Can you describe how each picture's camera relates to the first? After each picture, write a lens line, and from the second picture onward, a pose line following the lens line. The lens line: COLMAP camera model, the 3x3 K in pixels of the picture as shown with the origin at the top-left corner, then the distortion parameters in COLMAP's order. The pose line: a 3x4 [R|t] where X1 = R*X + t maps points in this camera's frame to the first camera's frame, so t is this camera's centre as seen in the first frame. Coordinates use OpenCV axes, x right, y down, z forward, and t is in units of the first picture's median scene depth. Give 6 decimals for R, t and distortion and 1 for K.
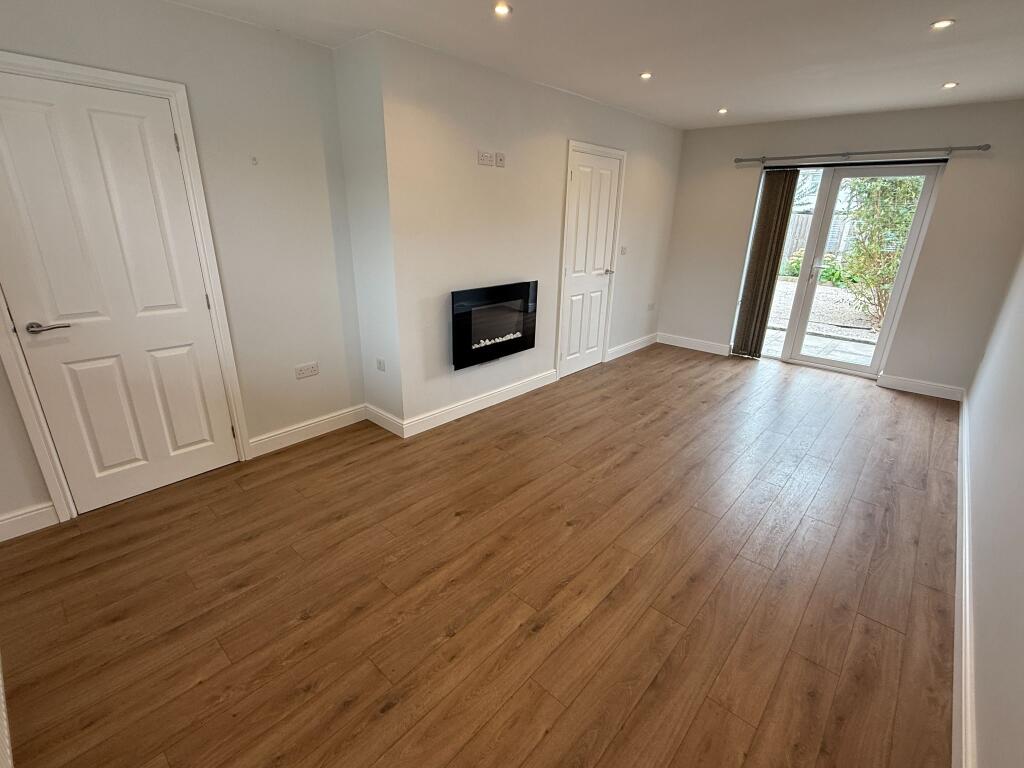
lens RADIAL K [[473.3, 0, 494.1], [0, 473.3, 382.0], [0, 0, 1]] dist [0.000064, 0.000463]
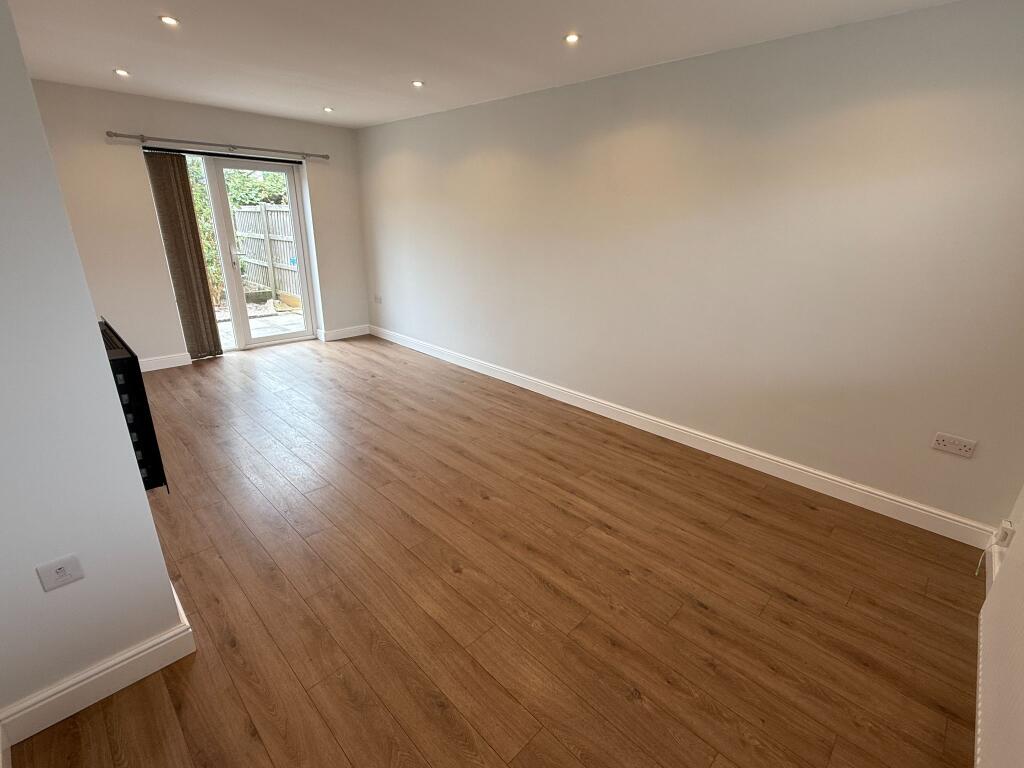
lens RADIAL K [[474.3, 0, 526.8], [0, 474.3, 383.2], [0, 0, 1]] dist [0.000403, -0.000199]
pose [[0.013497, -0.349030, 0.937014, -0.512624], [0.315189, 0.890811, 0.327280, -0.174351], [-0.948933, 0.290919, 0.122034, 0.469253]]
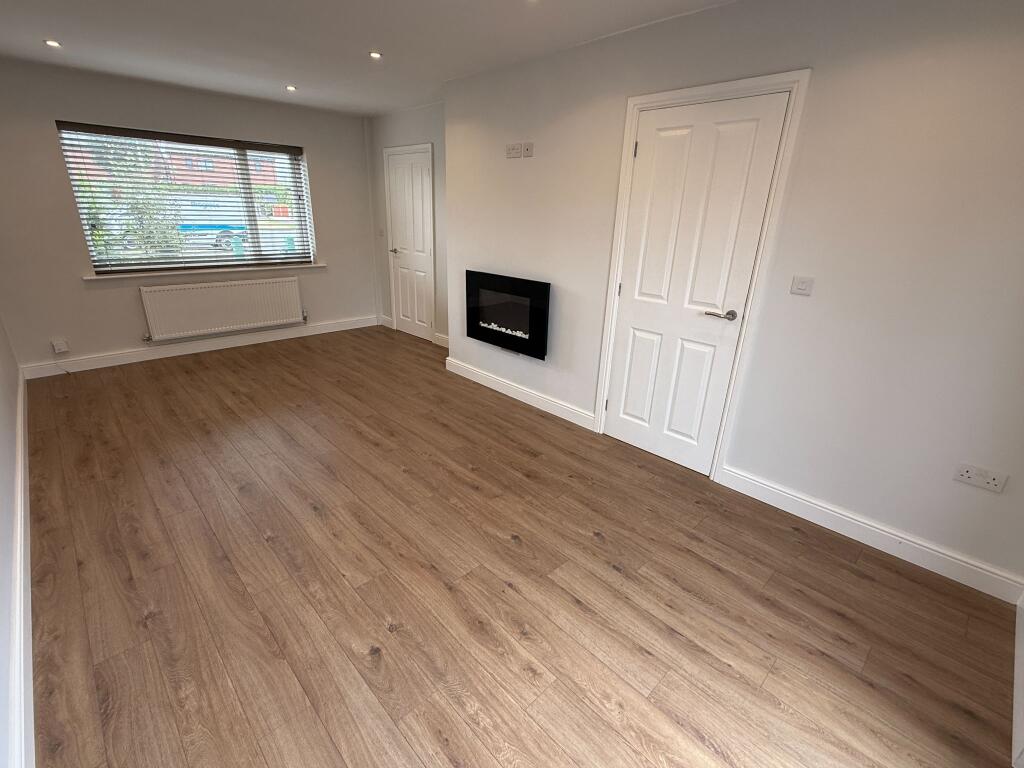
lens RADIAL K [[474.3, 0, 526.8], [0, 474.3, 383.2], [0, 0, 1]] dist [0.000403, -0.000199]
pose [[-0.035349, 0.320372, -0.946632, 1.017151], [-0.365696, 0.877382, 0.310591, -0.325771], [0.930063, 0.357159, 0.086144, 1.011503]]
